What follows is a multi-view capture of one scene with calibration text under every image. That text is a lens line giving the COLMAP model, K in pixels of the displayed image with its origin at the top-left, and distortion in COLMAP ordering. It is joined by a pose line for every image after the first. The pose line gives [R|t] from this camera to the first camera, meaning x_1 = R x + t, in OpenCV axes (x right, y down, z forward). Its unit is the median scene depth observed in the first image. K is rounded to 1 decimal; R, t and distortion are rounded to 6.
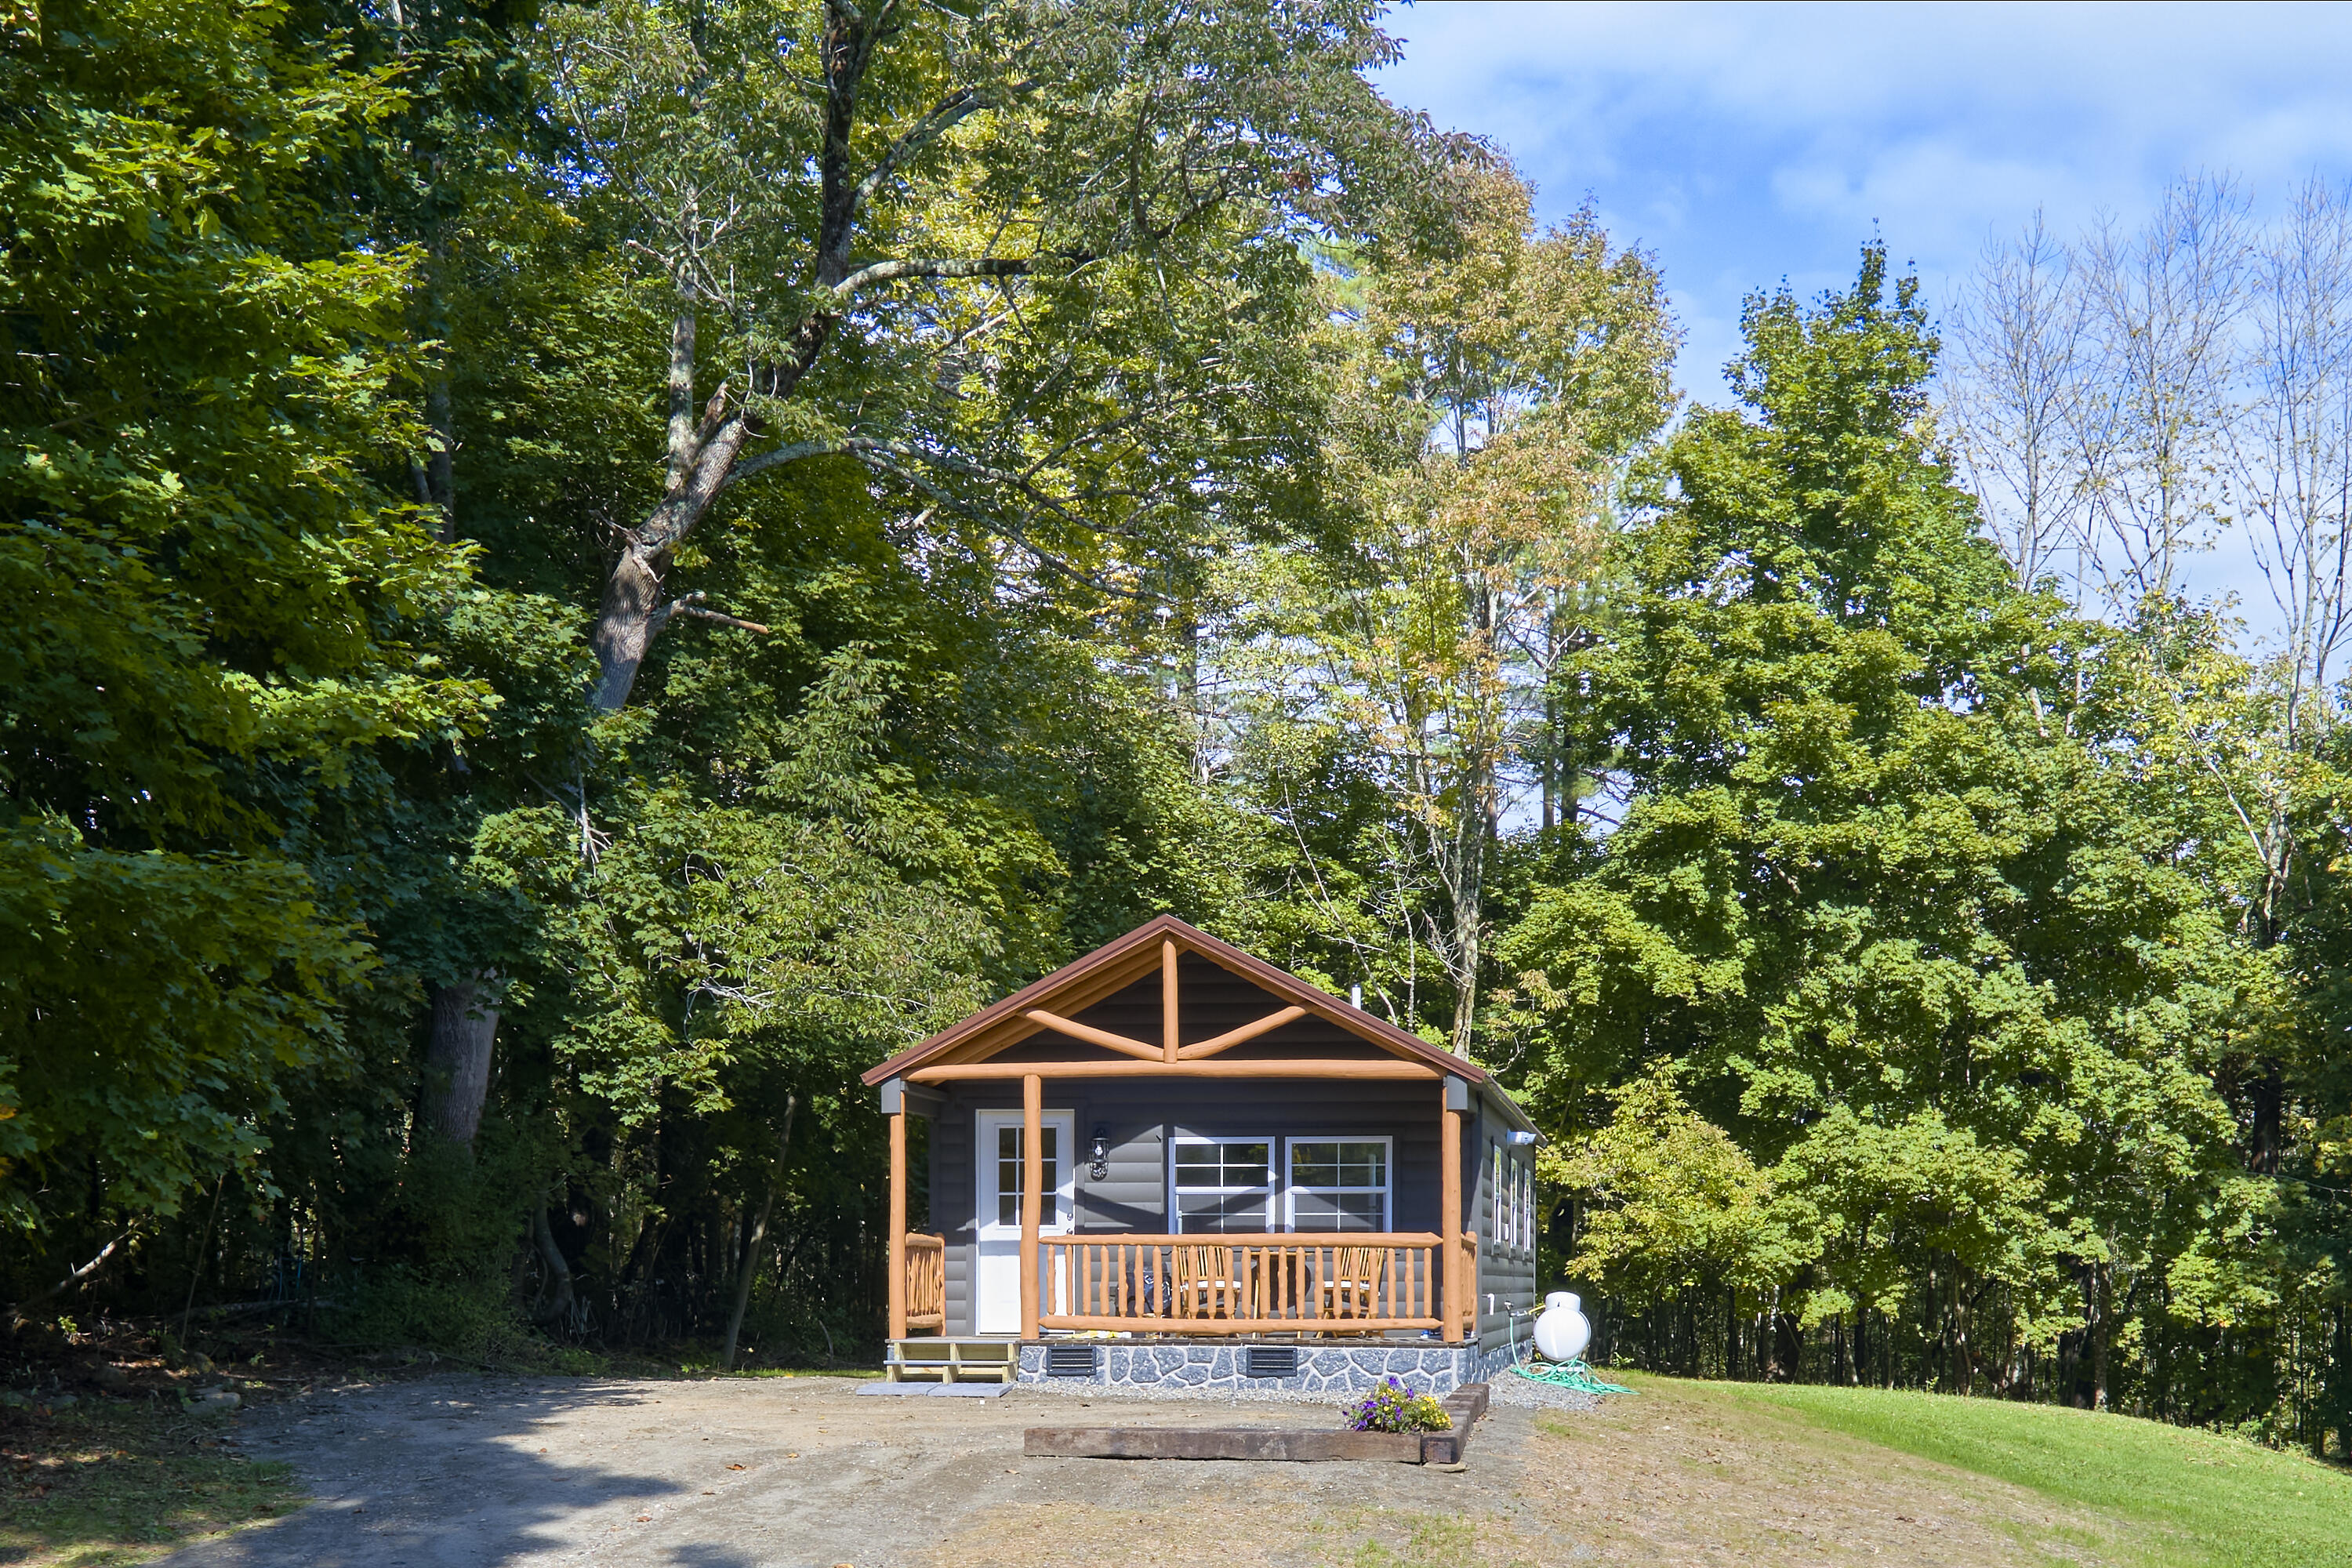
lens RADIAL K [[3703.6, 0, 1176.0], [0, 3703.6, 784.0], [0, 0, 1]] dist [0.008090, -0.055529]
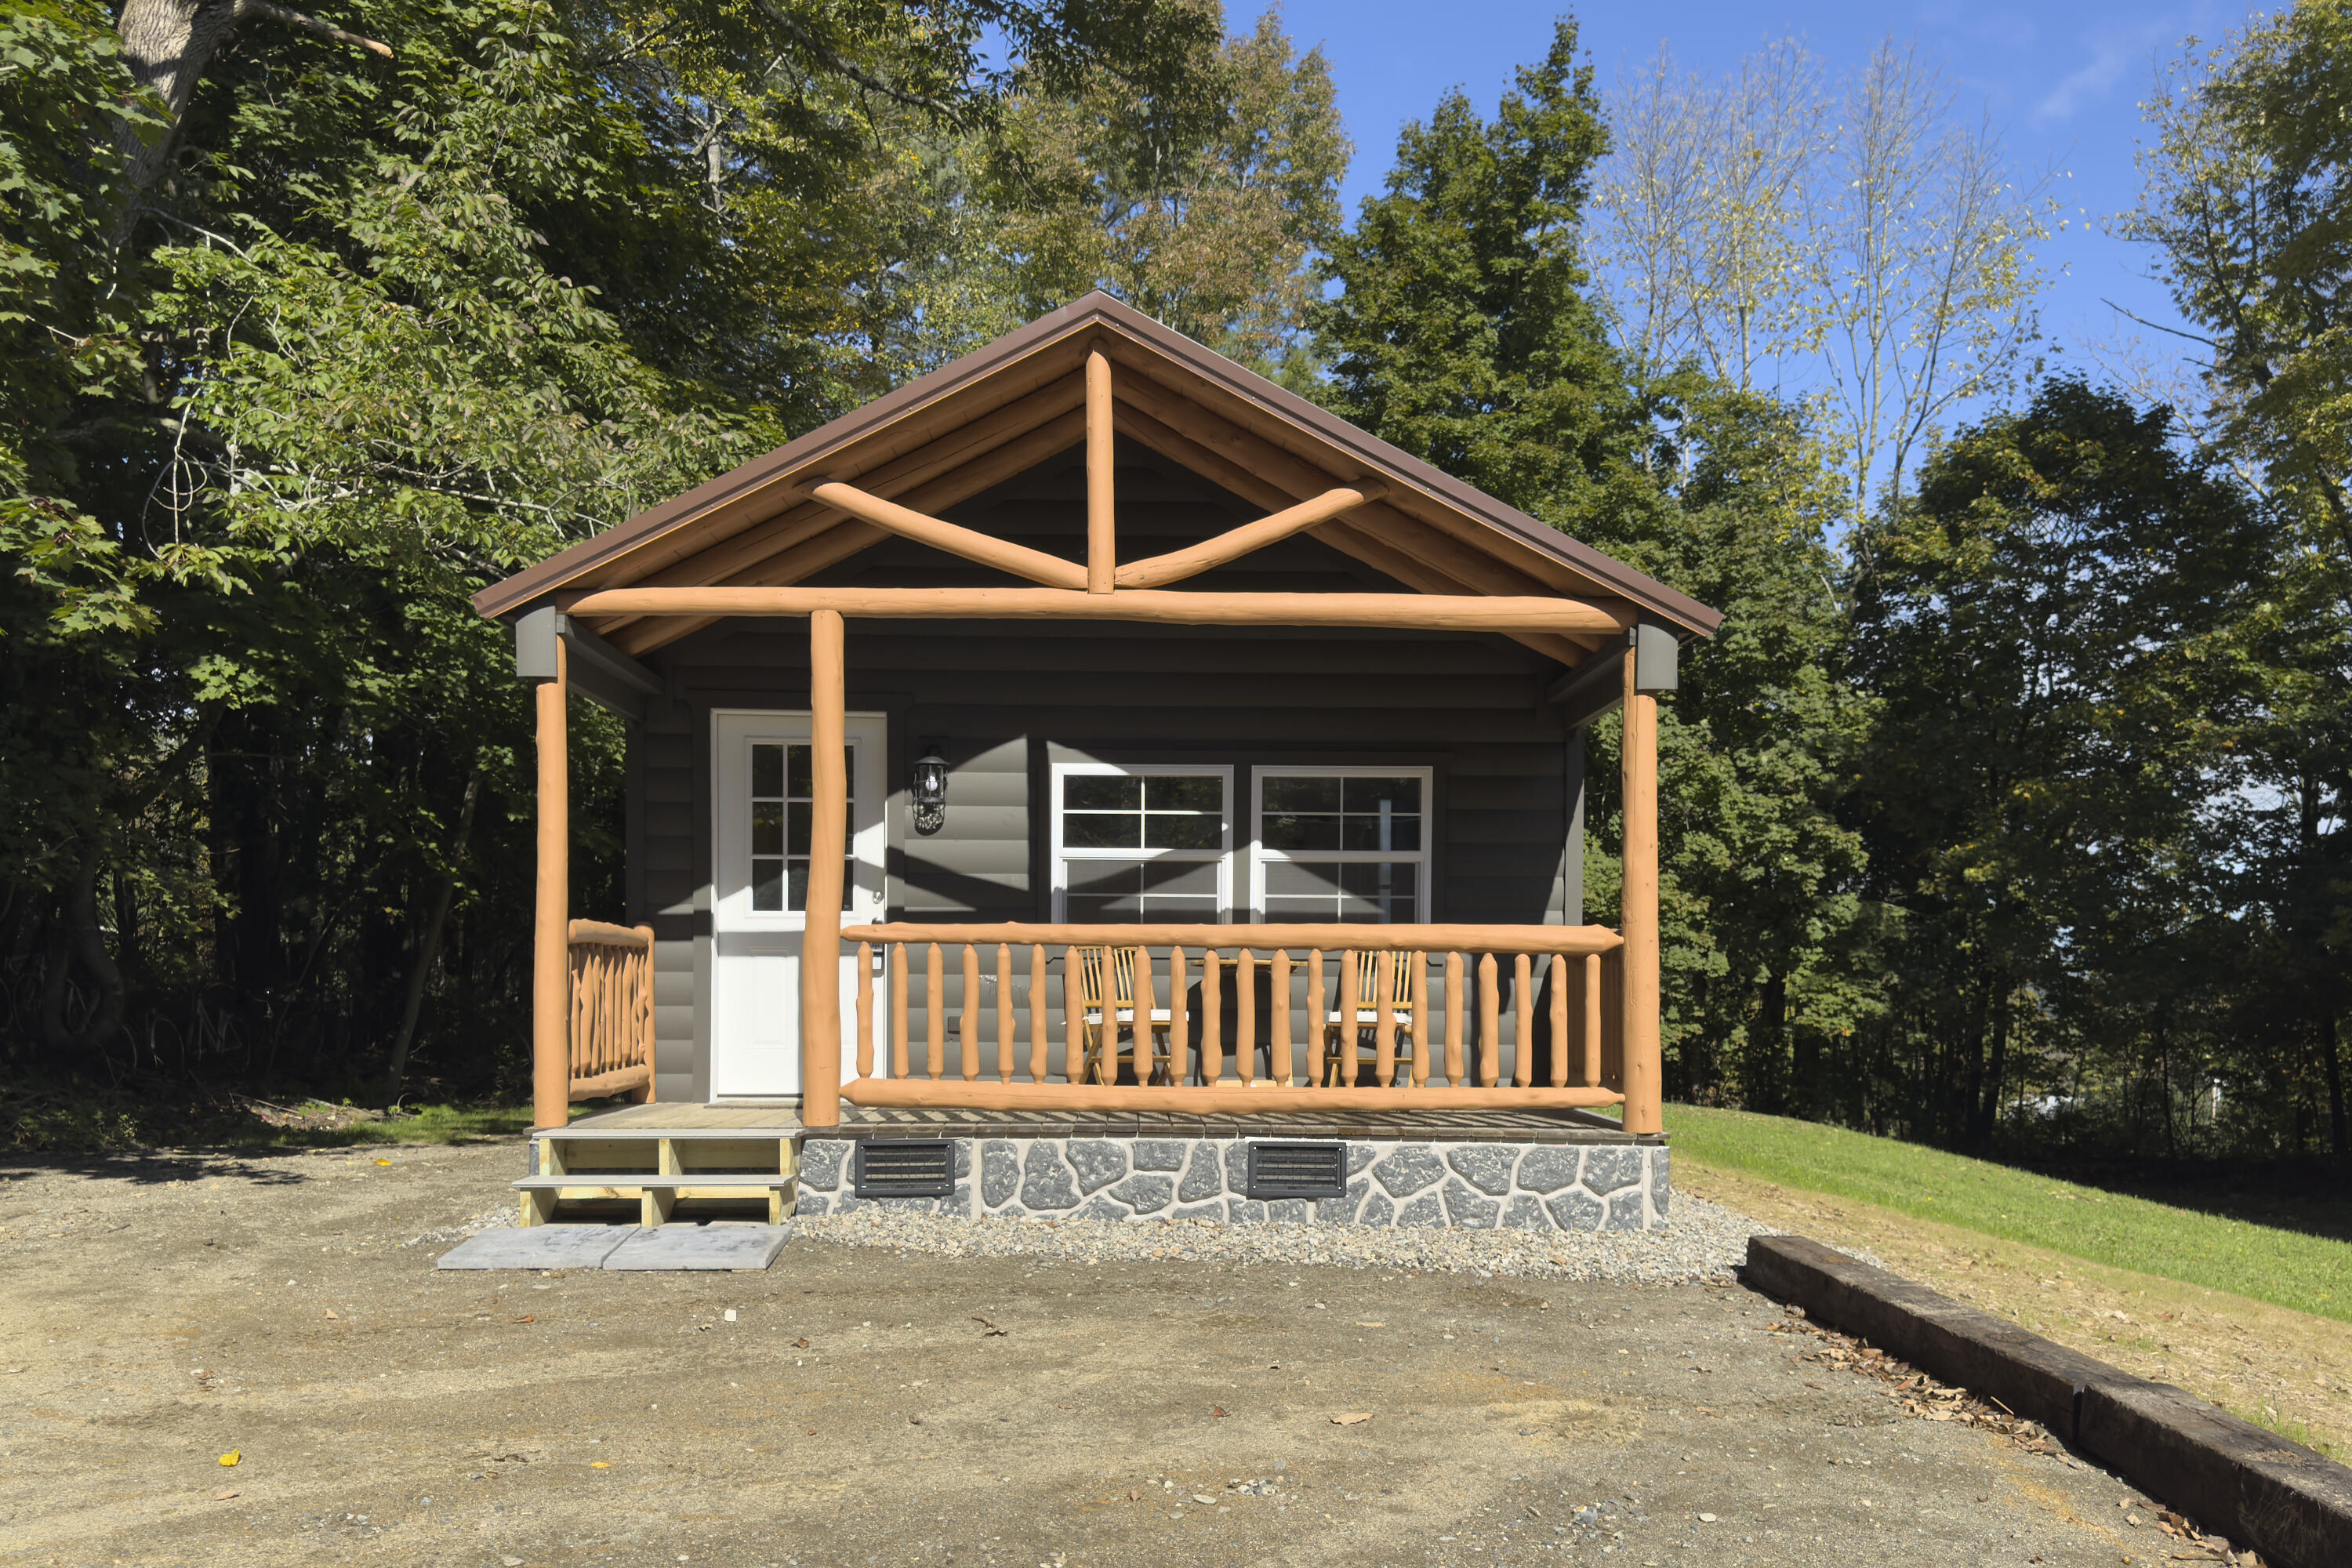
lens RADIAL K [[2297.7, 0, 1174.2], [0, 2297.7, 923.7], [0, 0, 1]] dist [0.163868, -0.003588]
pose [[0.988721, 0.011183, 0.149354, -0.037160], [-0.027370, 0.993907, 0.106768, 0.082447], [-0.147250, -0.109652, 0.983003, 0.646820]]
